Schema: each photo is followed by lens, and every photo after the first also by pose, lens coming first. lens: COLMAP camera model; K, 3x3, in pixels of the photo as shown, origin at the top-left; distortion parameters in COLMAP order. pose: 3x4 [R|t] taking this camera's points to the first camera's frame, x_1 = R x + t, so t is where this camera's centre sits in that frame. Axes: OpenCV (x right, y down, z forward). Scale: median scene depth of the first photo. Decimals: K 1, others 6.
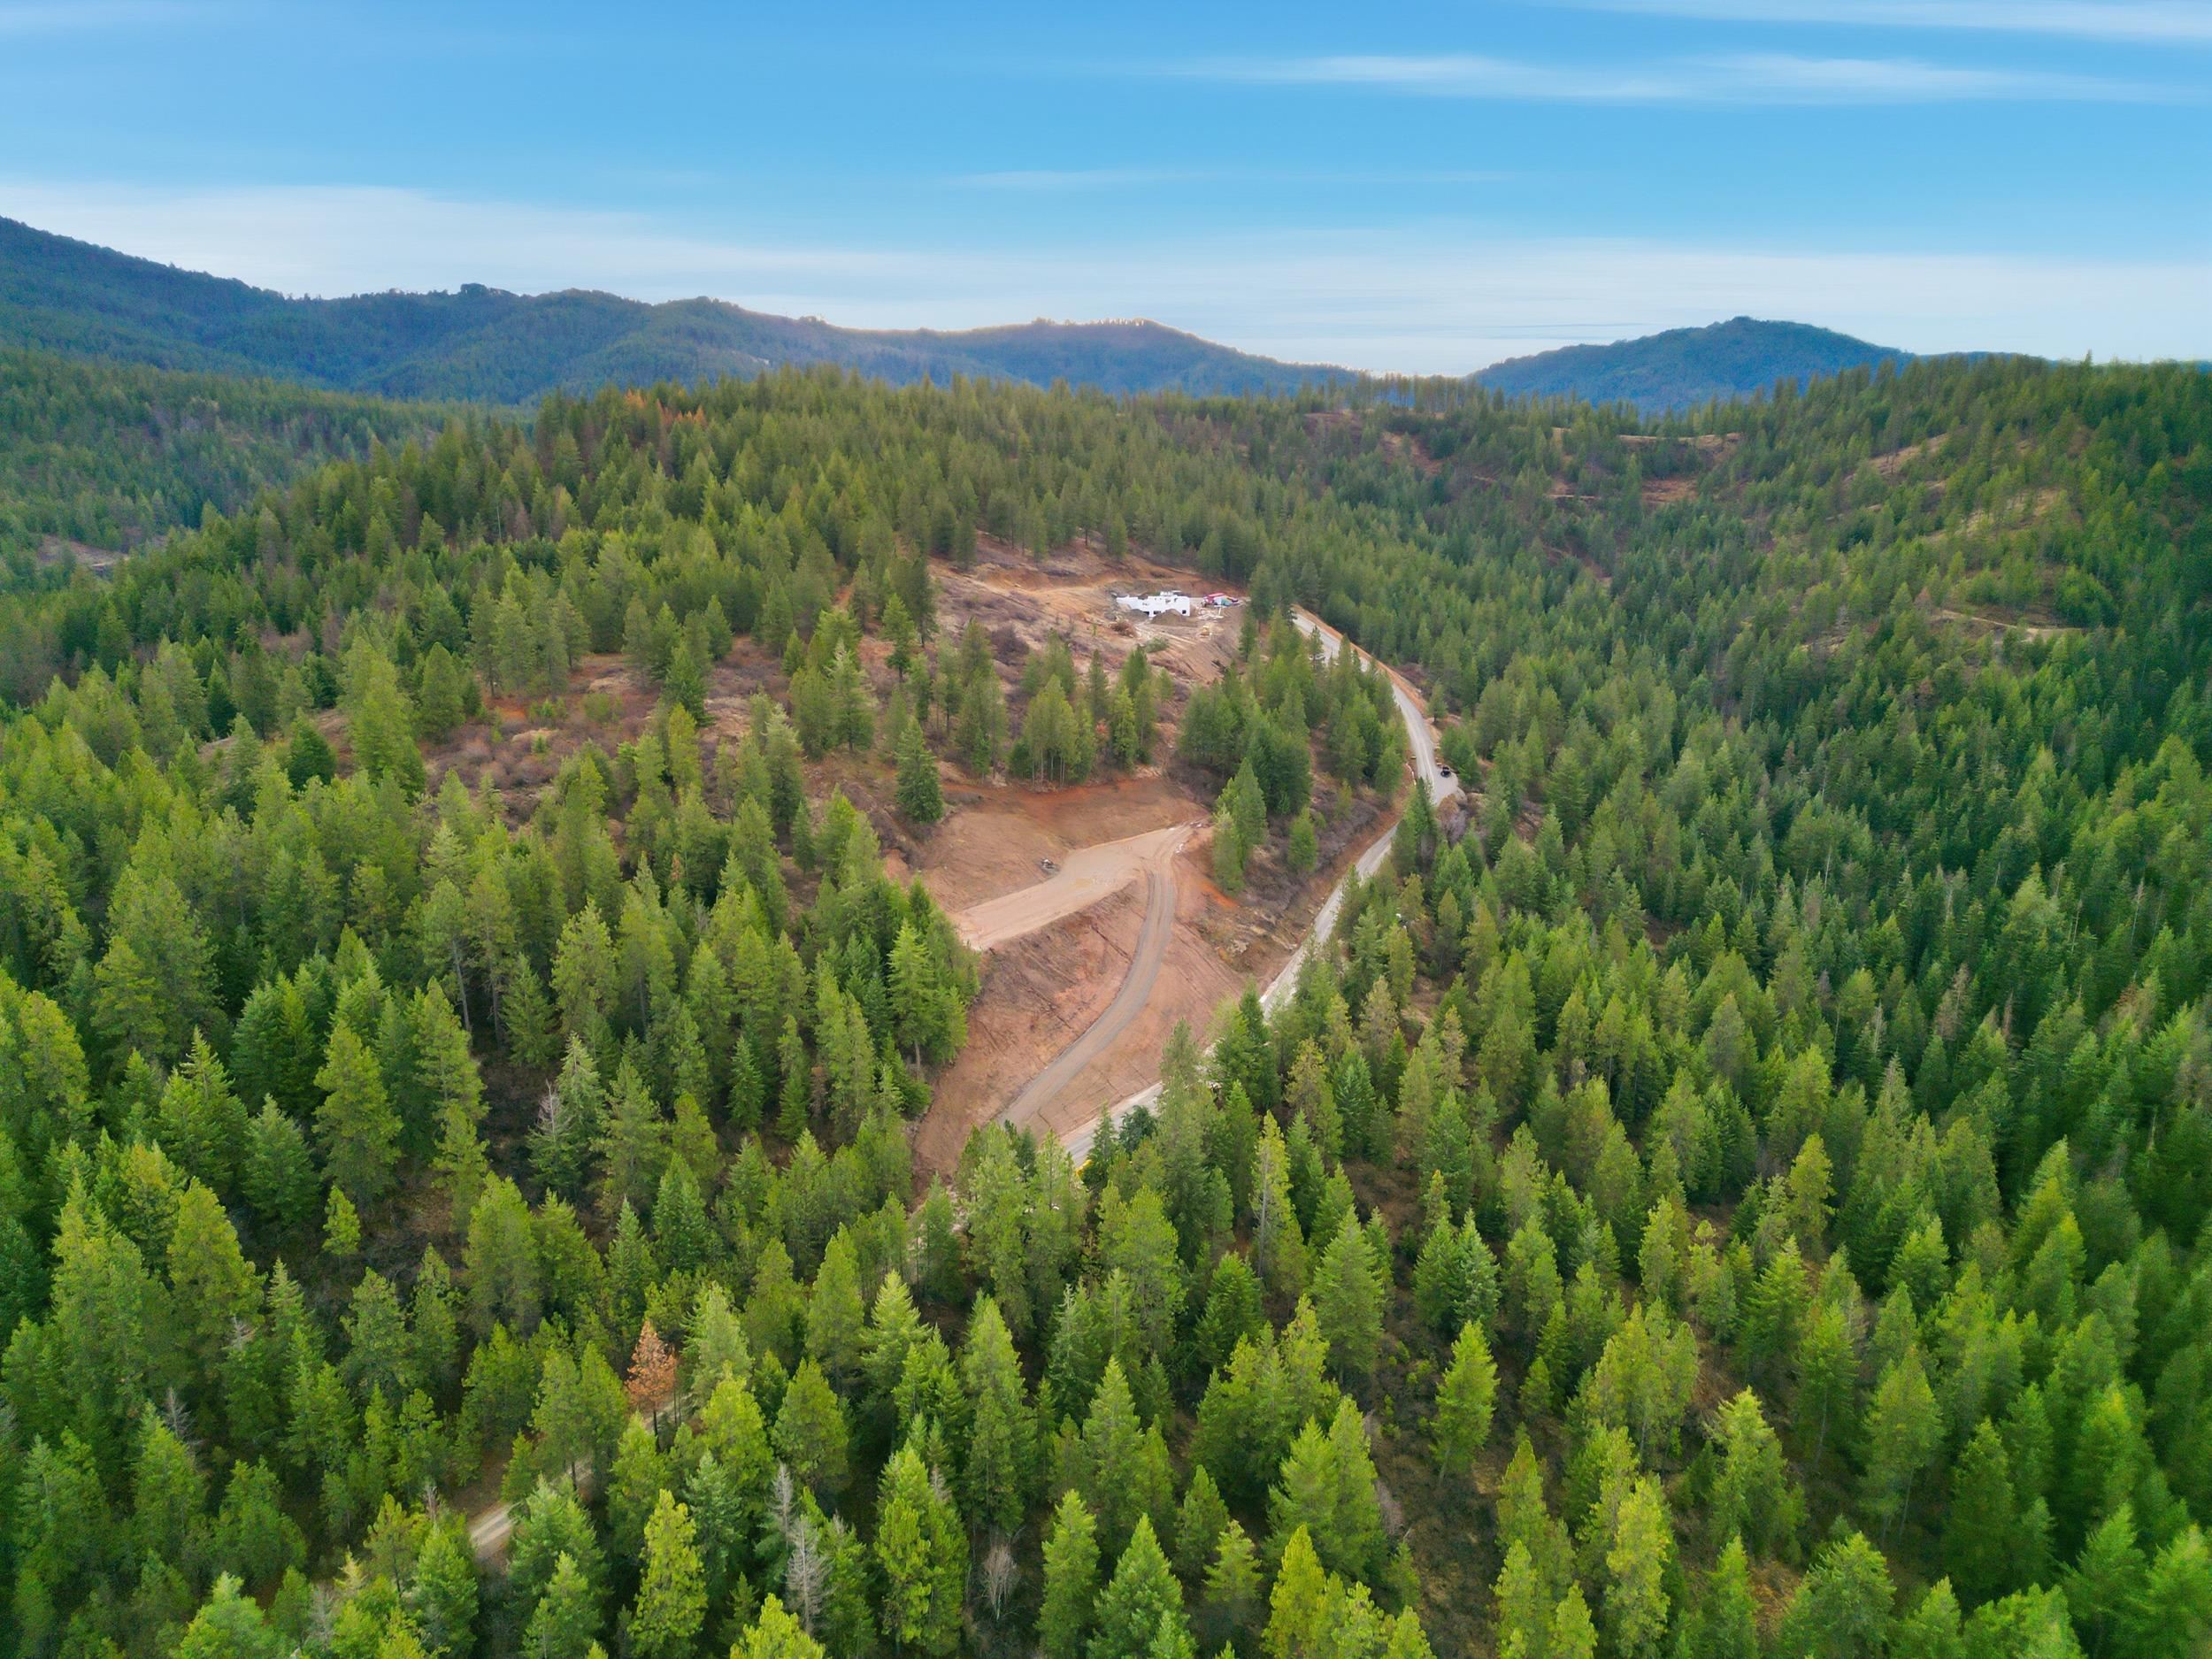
lens RADIAL K [[1542.5, 0, 1104.7], [0, 1542.5, 827.7], [0, 0, 1]] dist [0.011118, -0.030392]
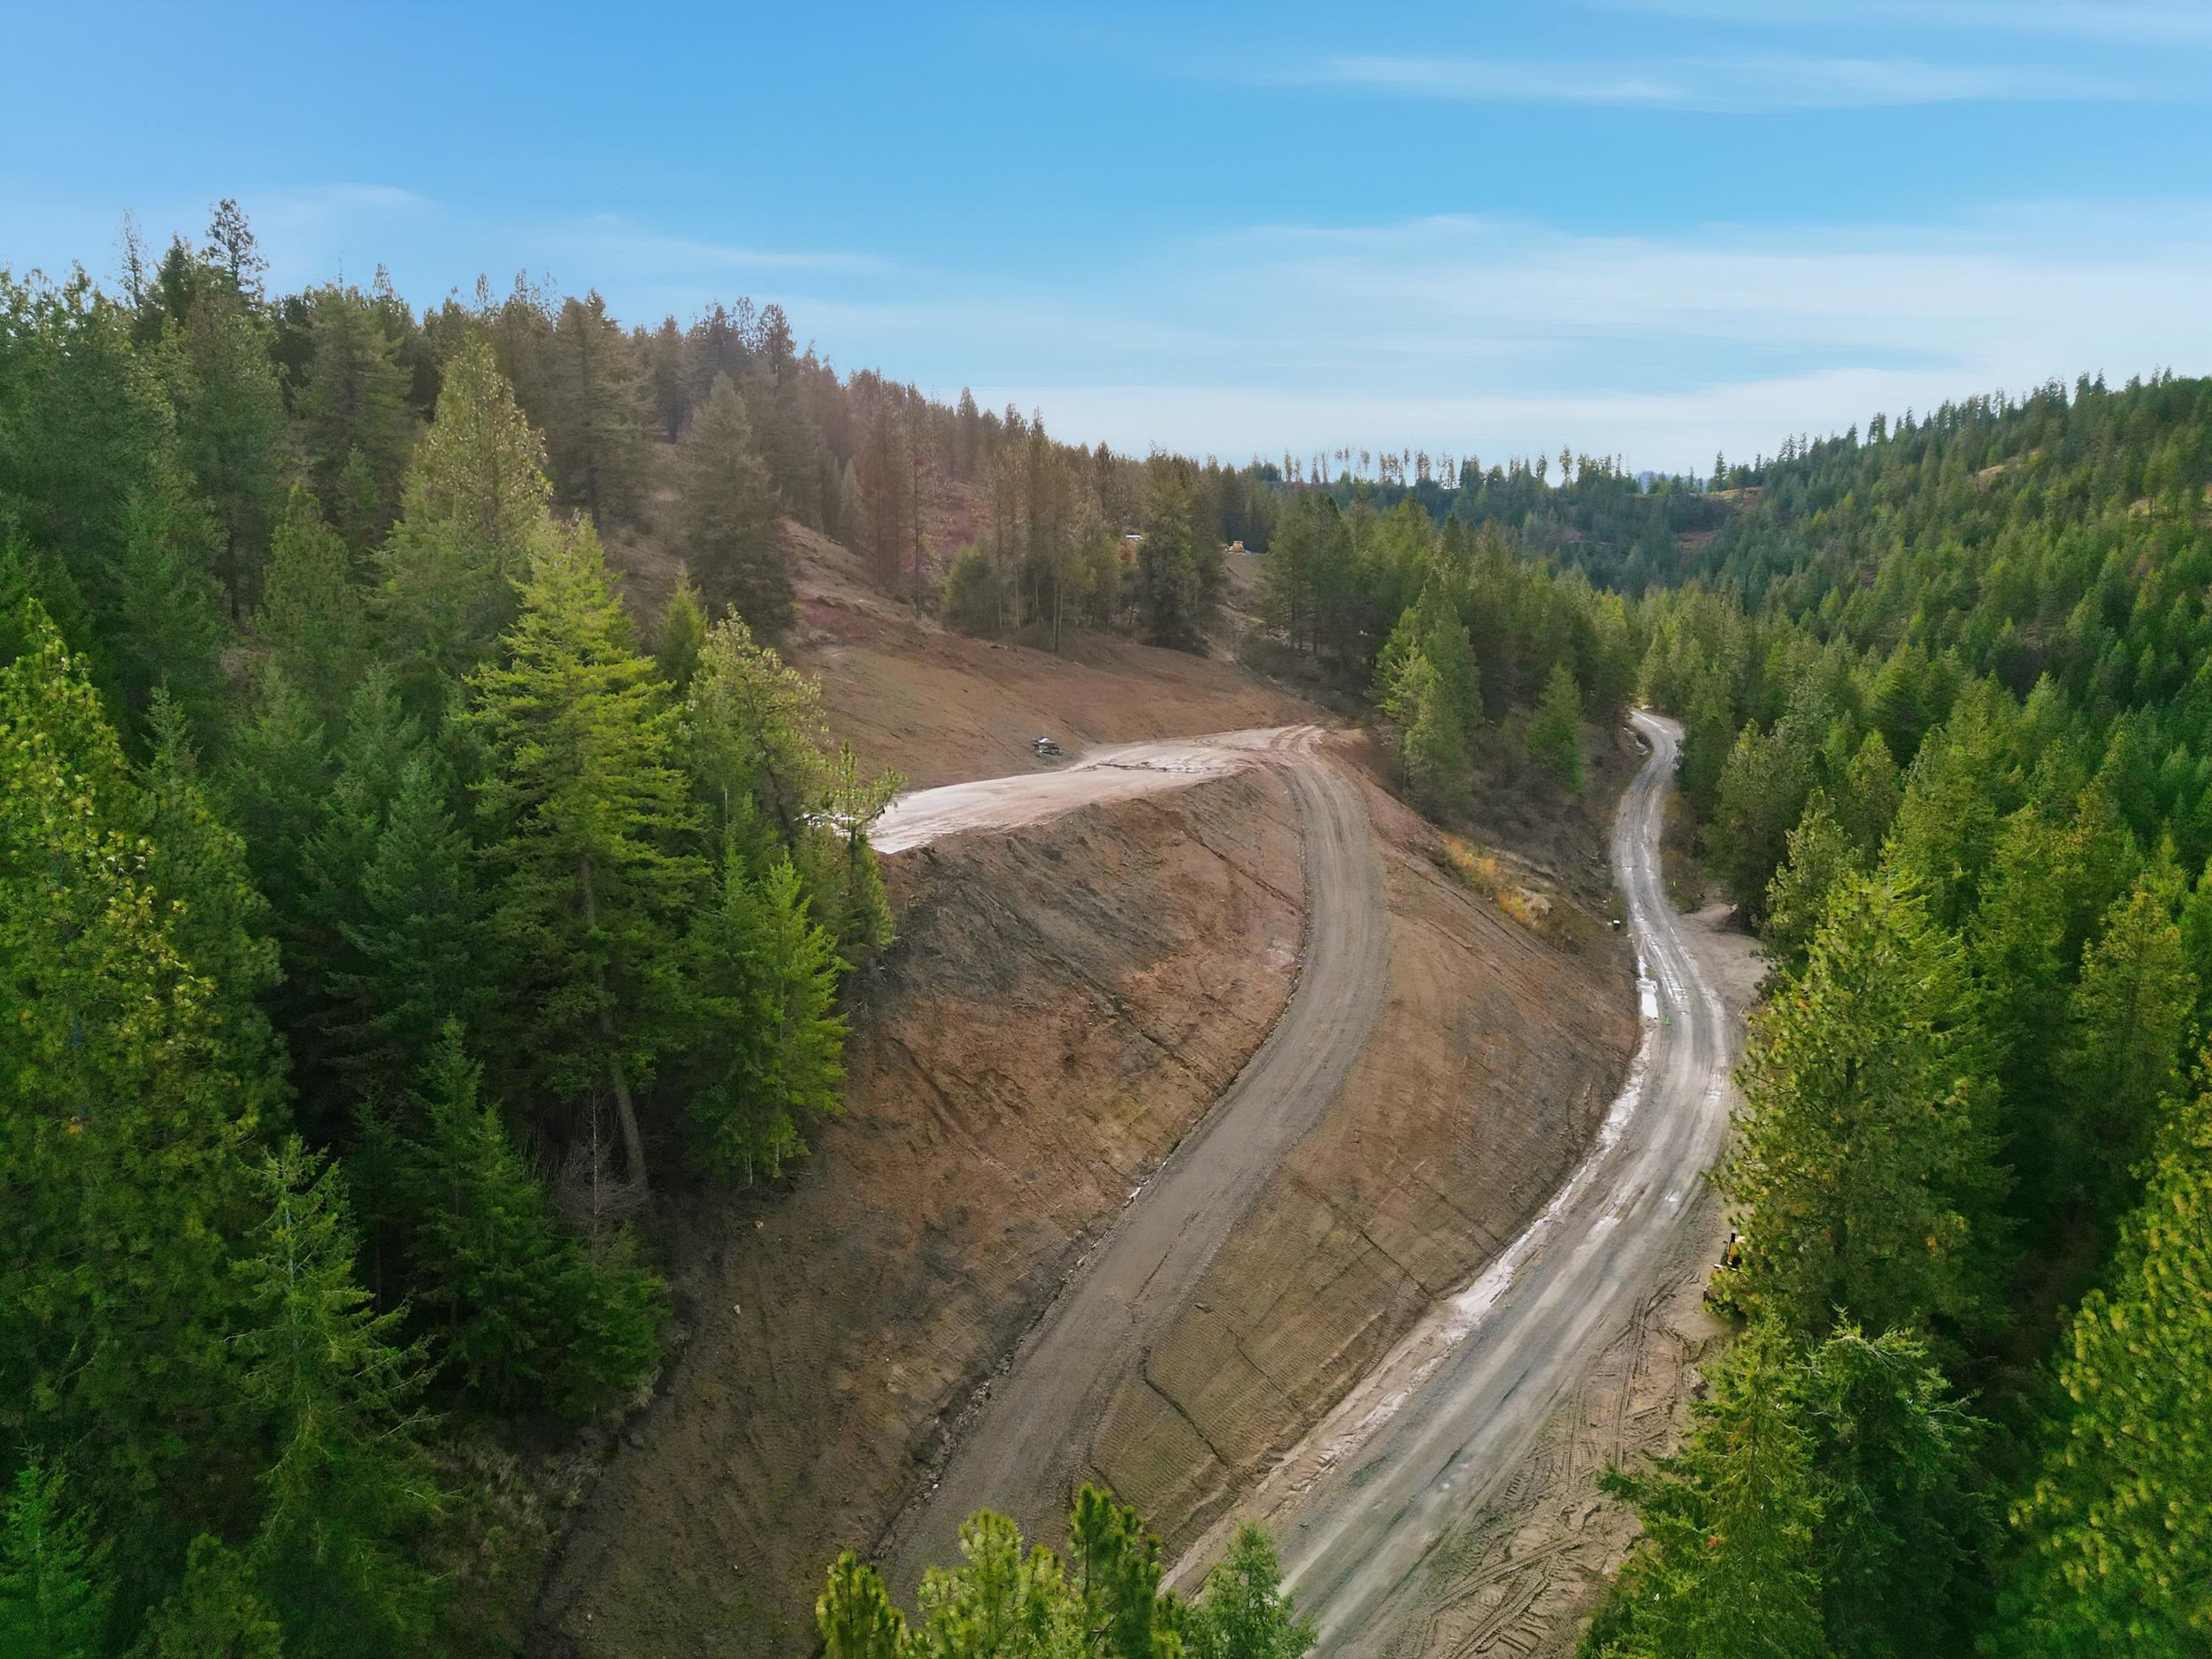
lens RADIAL K [[1542.5, 0, 1108.4], [0, 1542.5, 829.0], [0, 0, 1]] dist [0.011118, -0.030392]
pose [[0.998103, -0.022739, 0.057221, -0.054850], [0.028902, 0.993590, -0.109291, 0.115653], [-0.054369, 0.110737, 0.992361, 0.687069]]
